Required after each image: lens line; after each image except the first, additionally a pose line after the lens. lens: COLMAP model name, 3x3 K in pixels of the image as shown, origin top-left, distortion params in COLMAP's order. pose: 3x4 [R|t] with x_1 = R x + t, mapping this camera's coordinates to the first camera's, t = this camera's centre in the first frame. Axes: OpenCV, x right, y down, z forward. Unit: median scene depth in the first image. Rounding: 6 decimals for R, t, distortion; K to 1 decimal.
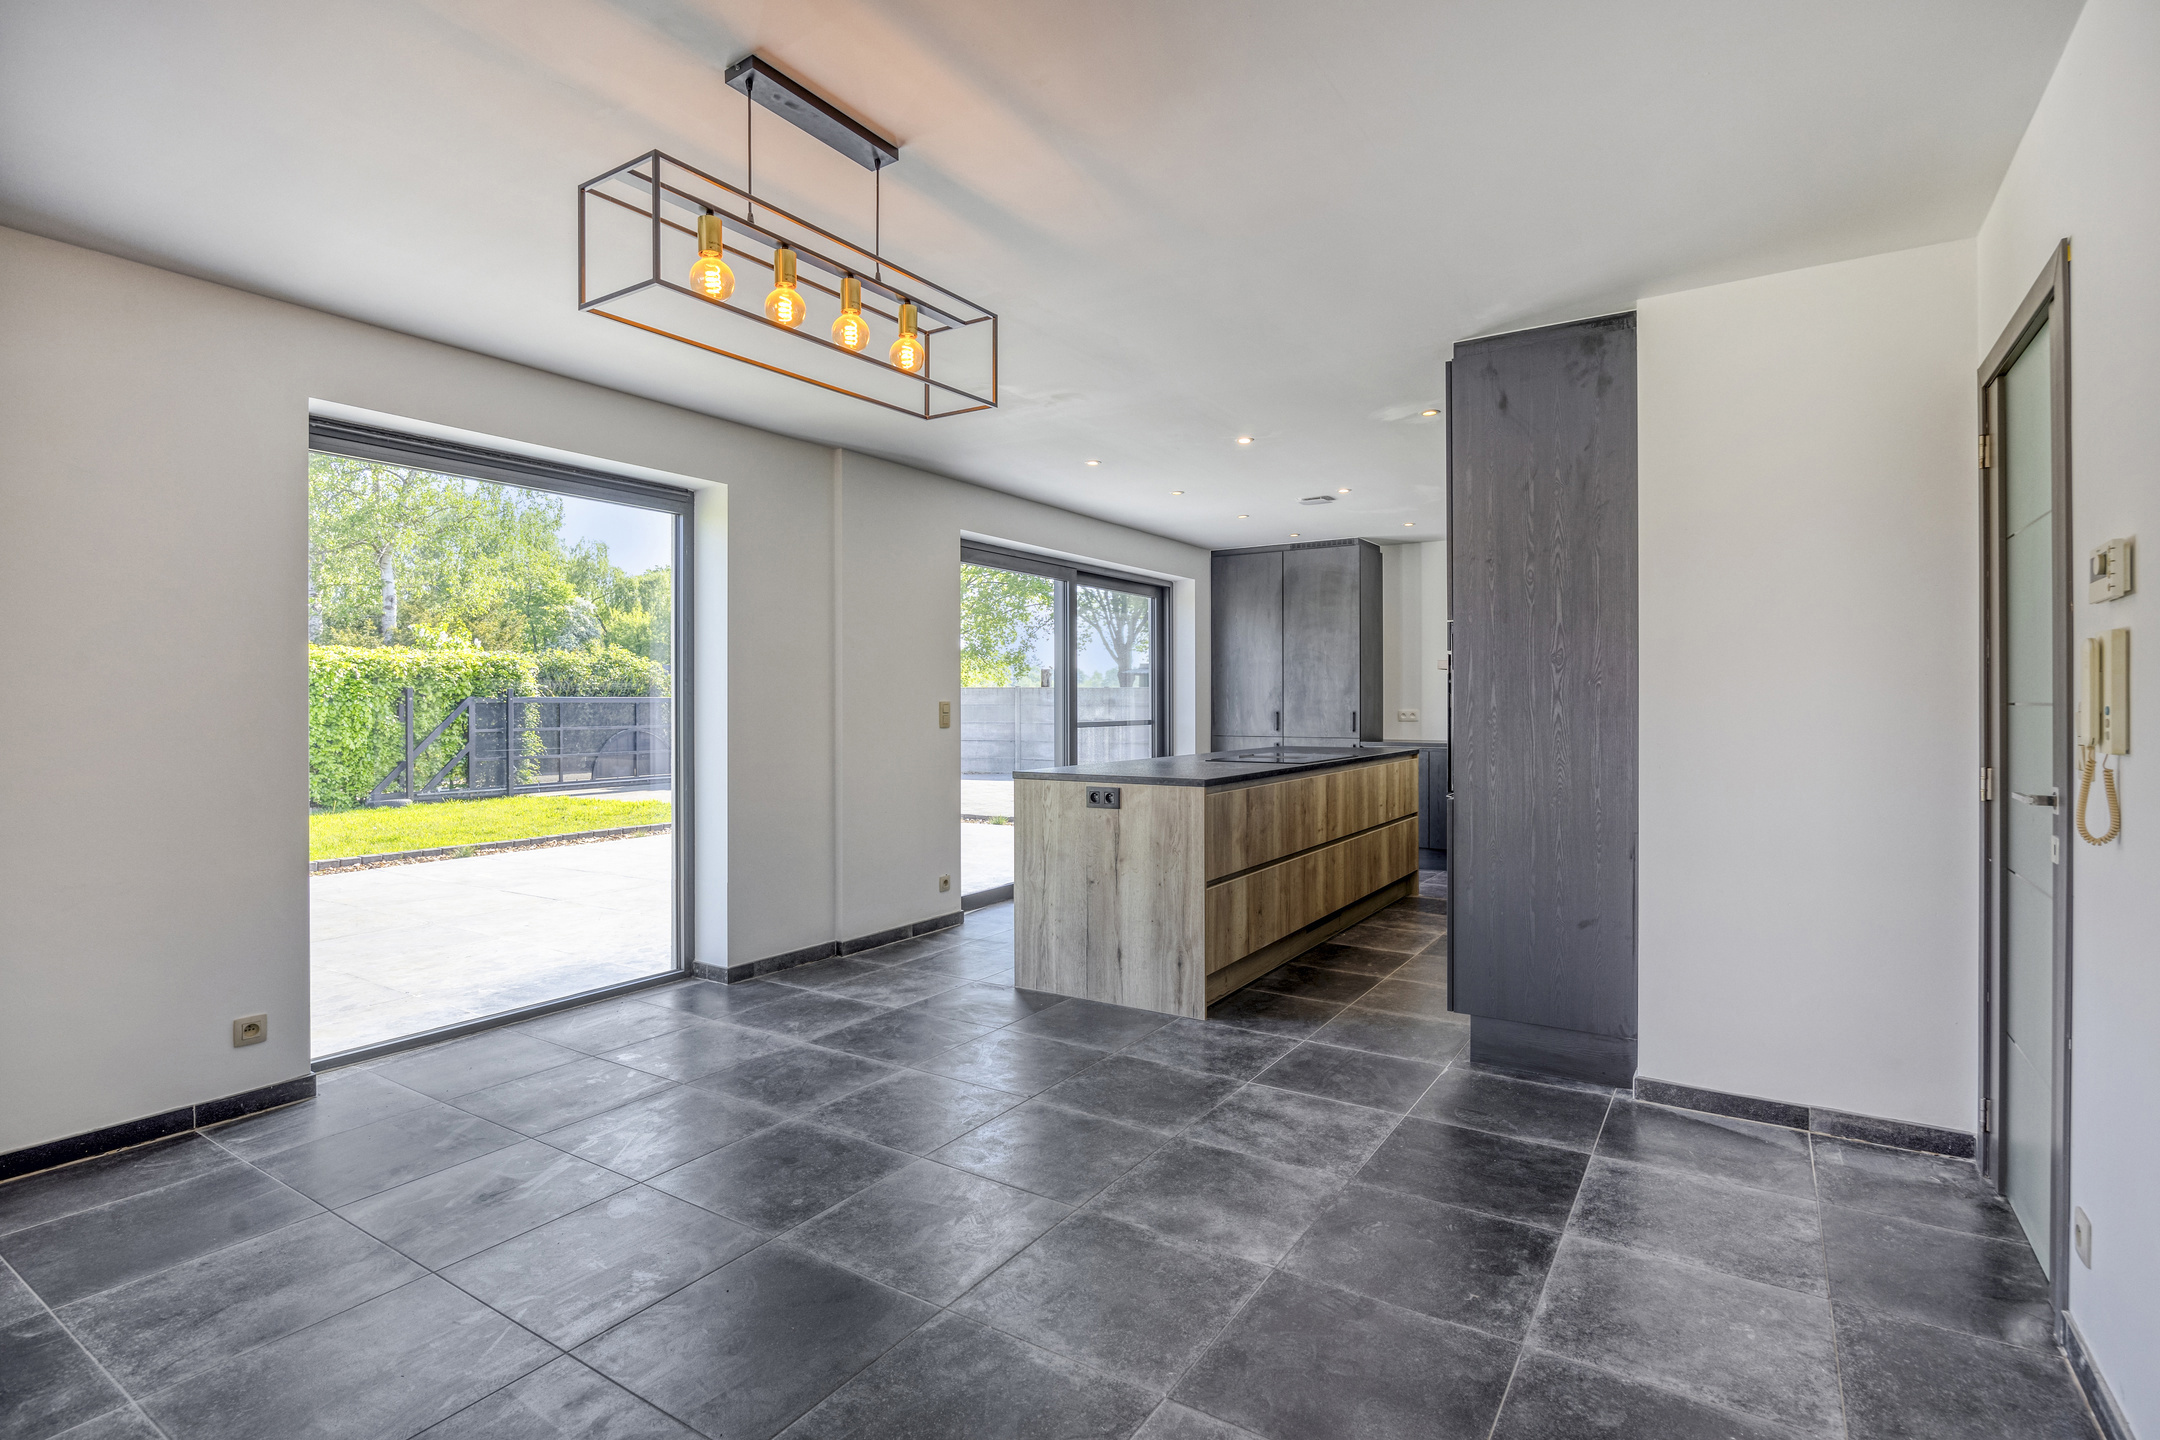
lens RADIAL K [[1041.8, 0, 1081.1], [0, 1041.8, 704.0], [0, 0, 1]] dist [-0.003564, 0.000062]
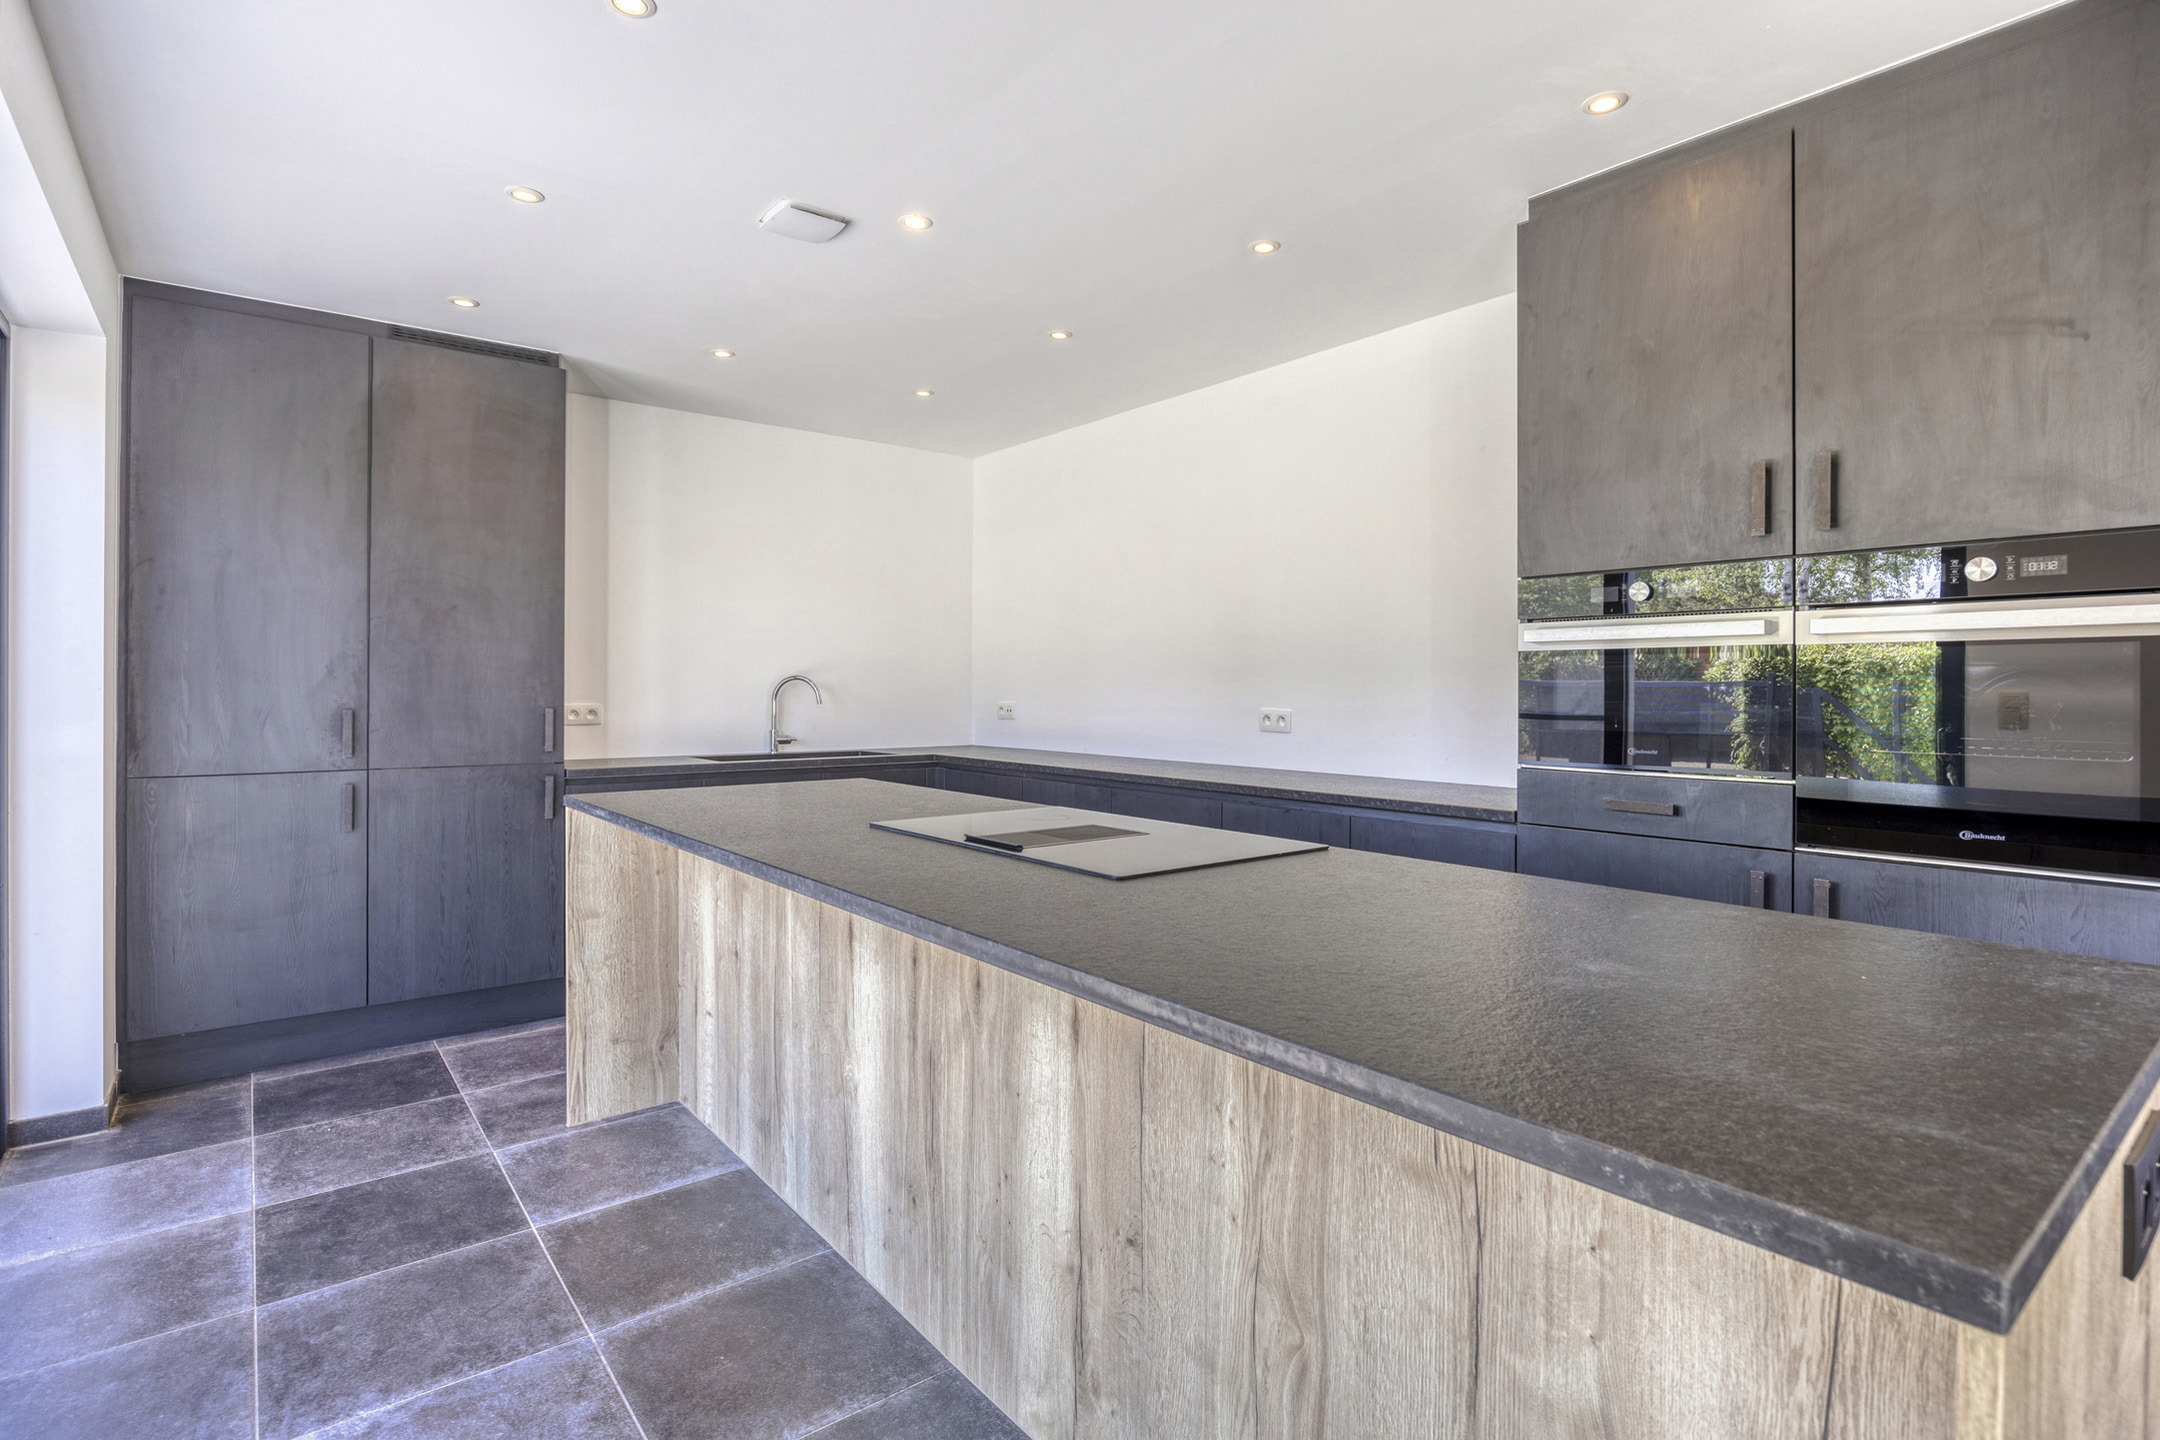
lens RADIAL K [[1053.3, 0, 1054.2], [0, 1053.3, 698.2], [0, 0, 1]] dist [-0.007753, -0.000335]
pose [[0.331677, -0.003249, 0.943387, -0.244082], [-0.002546, 0.999987, 0.004340, -0.000817], [-0.943390, -0.003841, 0.331665, 1.220982]]
